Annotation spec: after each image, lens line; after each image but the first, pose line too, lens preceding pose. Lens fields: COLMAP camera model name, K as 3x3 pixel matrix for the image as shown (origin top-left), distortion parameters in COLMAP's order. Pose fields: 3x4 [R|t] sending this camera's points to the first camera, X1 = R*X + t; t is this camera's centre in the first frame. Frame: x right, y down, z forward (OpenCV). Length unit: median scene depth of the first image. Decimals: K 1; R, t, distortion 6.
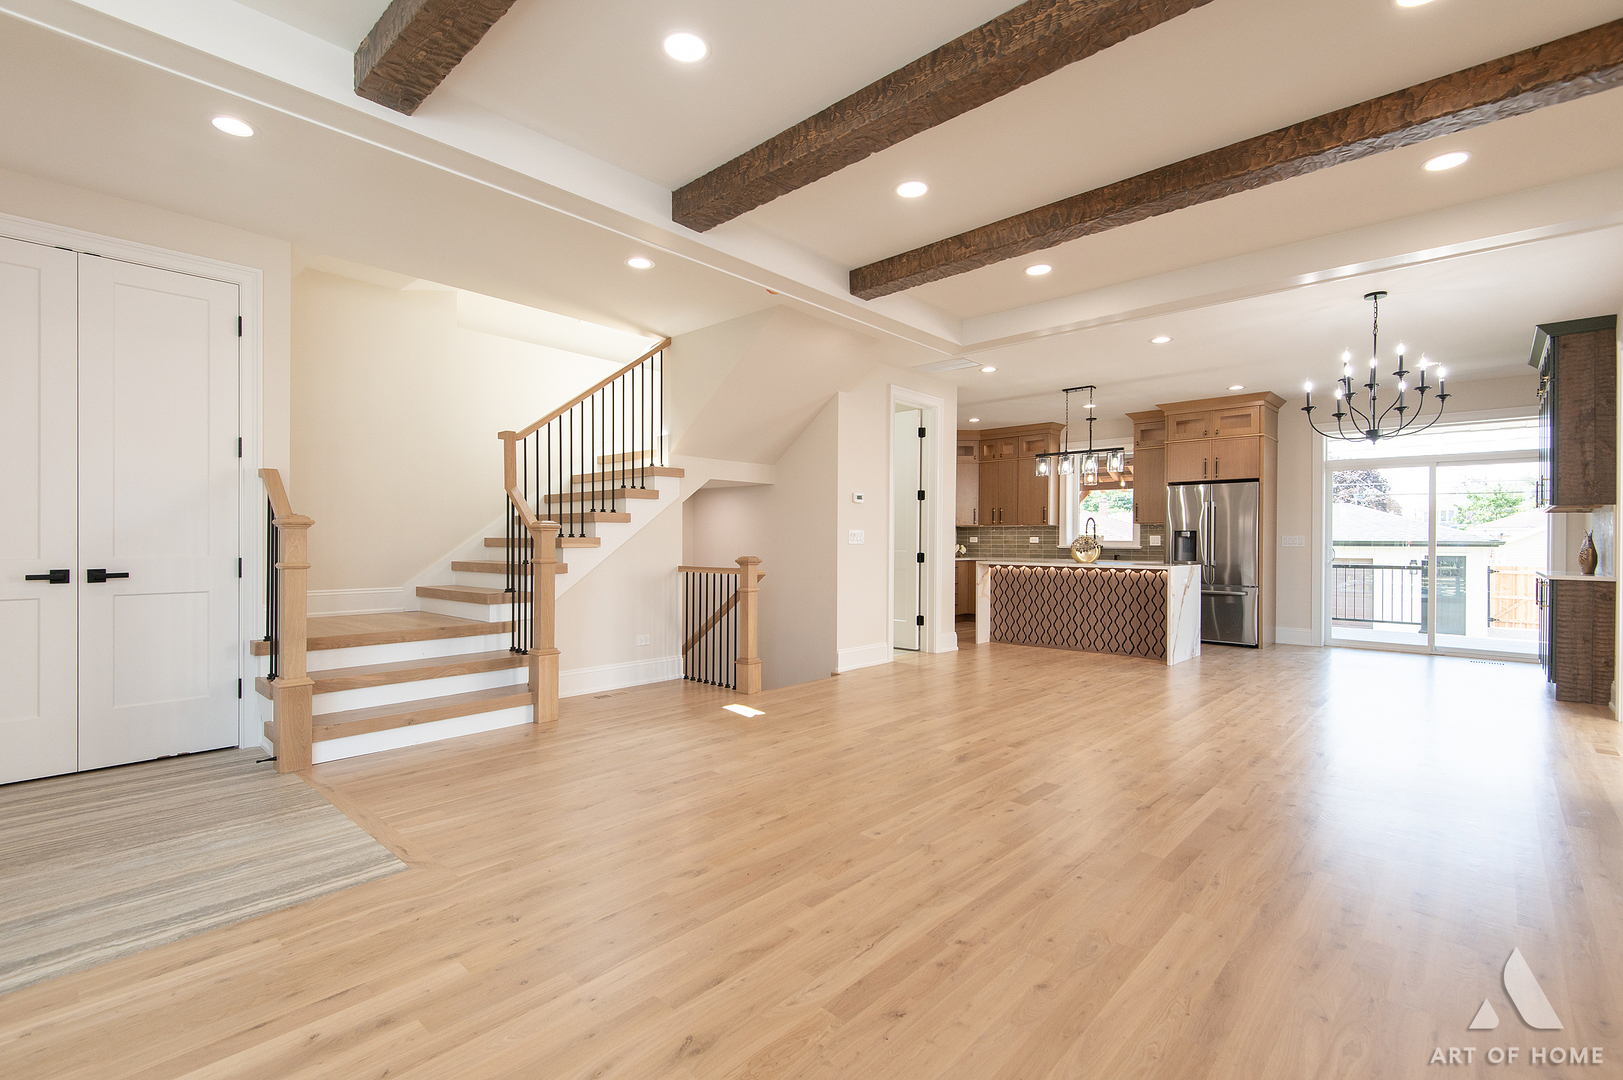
lens RADIAL K [[731.5, 0, 807.6], [0, 731.5, 543.1], [0, 0, 1]] dist [0.026868, -0.014388]
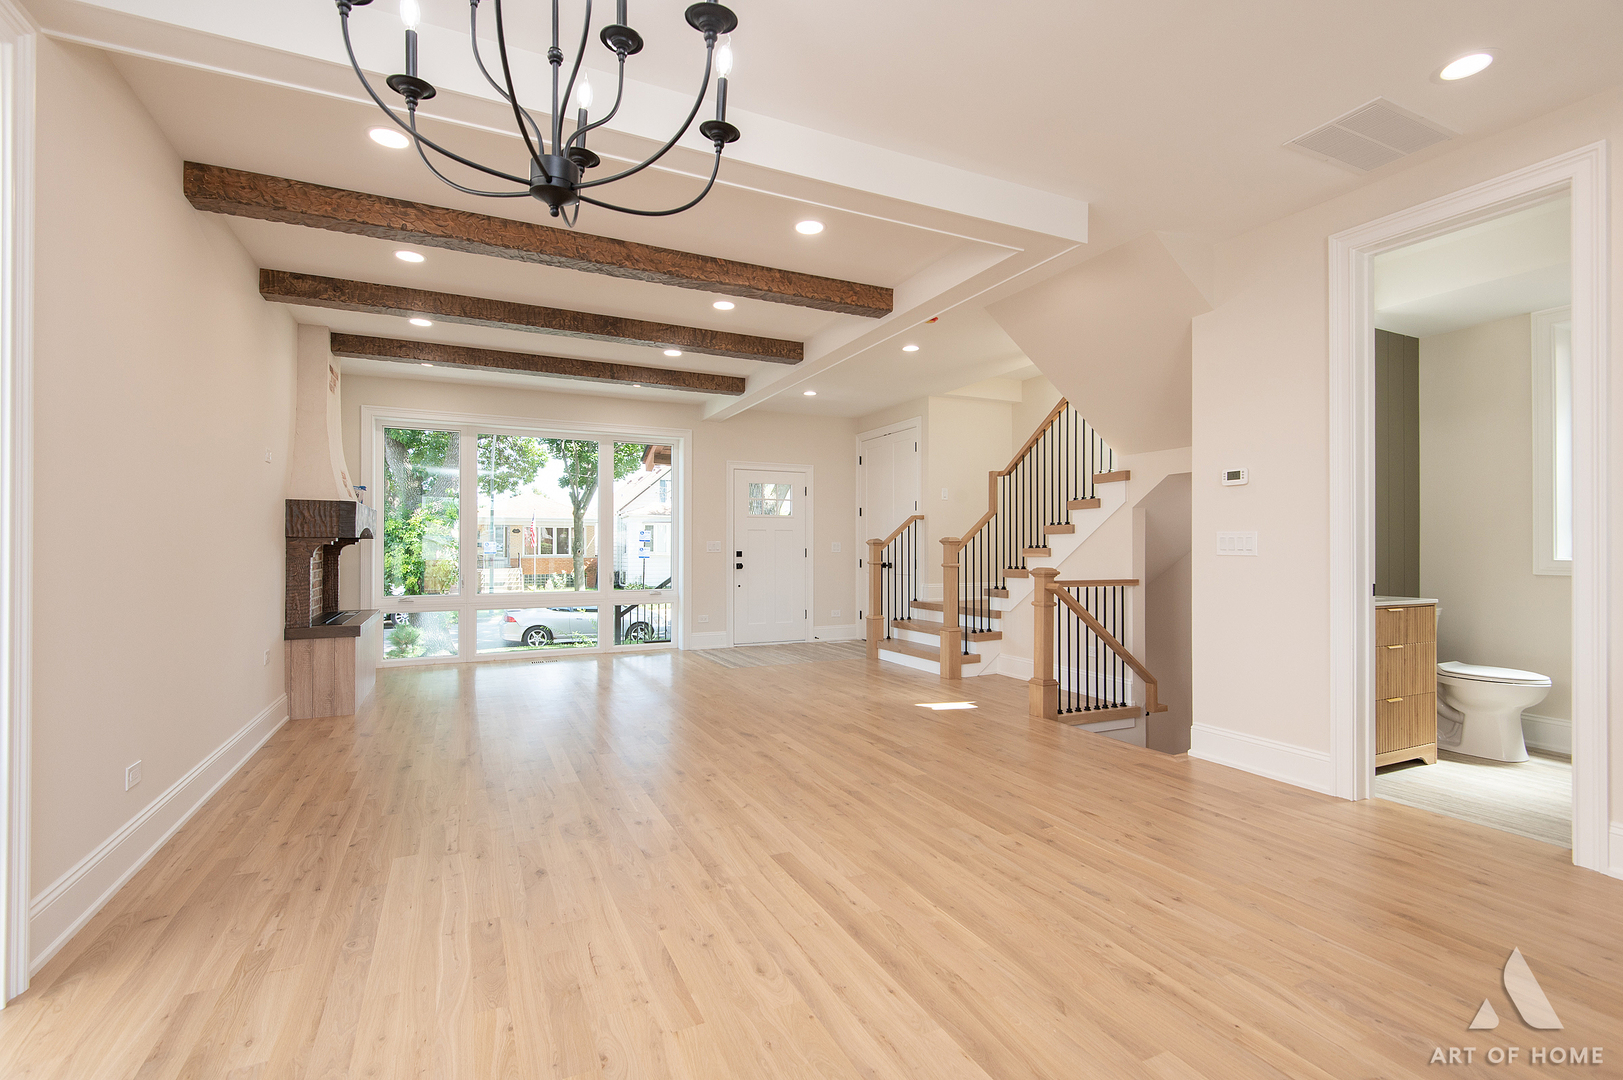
lens RADIAL K [[725.7, 0, 804.1], [0, 725.7, 549.3], [0, 0, 1]] dist [0.032590, -0.026371]
pose [[-0.373032, -0.005625, -0.927801, 1.209606], [-0.003162, 0.999984, -0.004791, 0.000745], [0.927813, 0.001146, -0.373044, 1.455160]]
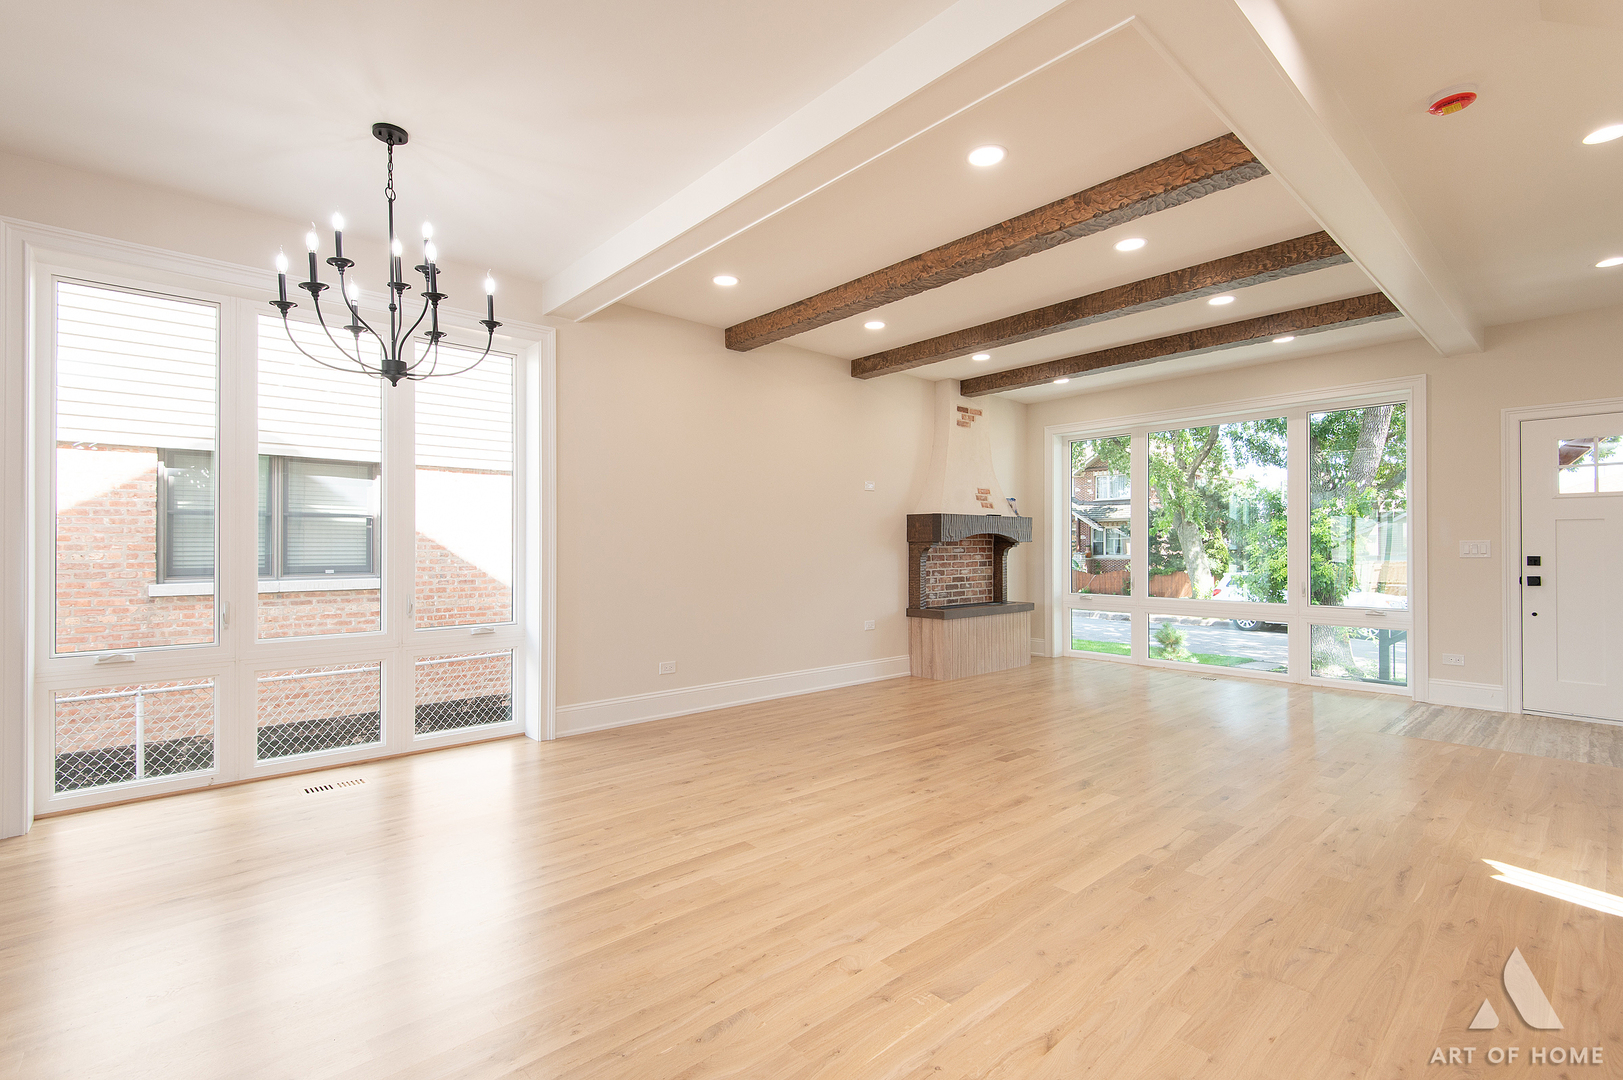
lens RADIAL K [[731.5, 0, 807.6], [0, 731.5, 543.1], [0, 0, 1]] dist [0.026868, -0.014388]
pose [[-0.995905, -0.008696, 0.089984, 0.463275], [-0.009289, 0.999938, -0.006176, -0.006217], [-0.089924, -0.006987, -0.995924, 1.888999]]
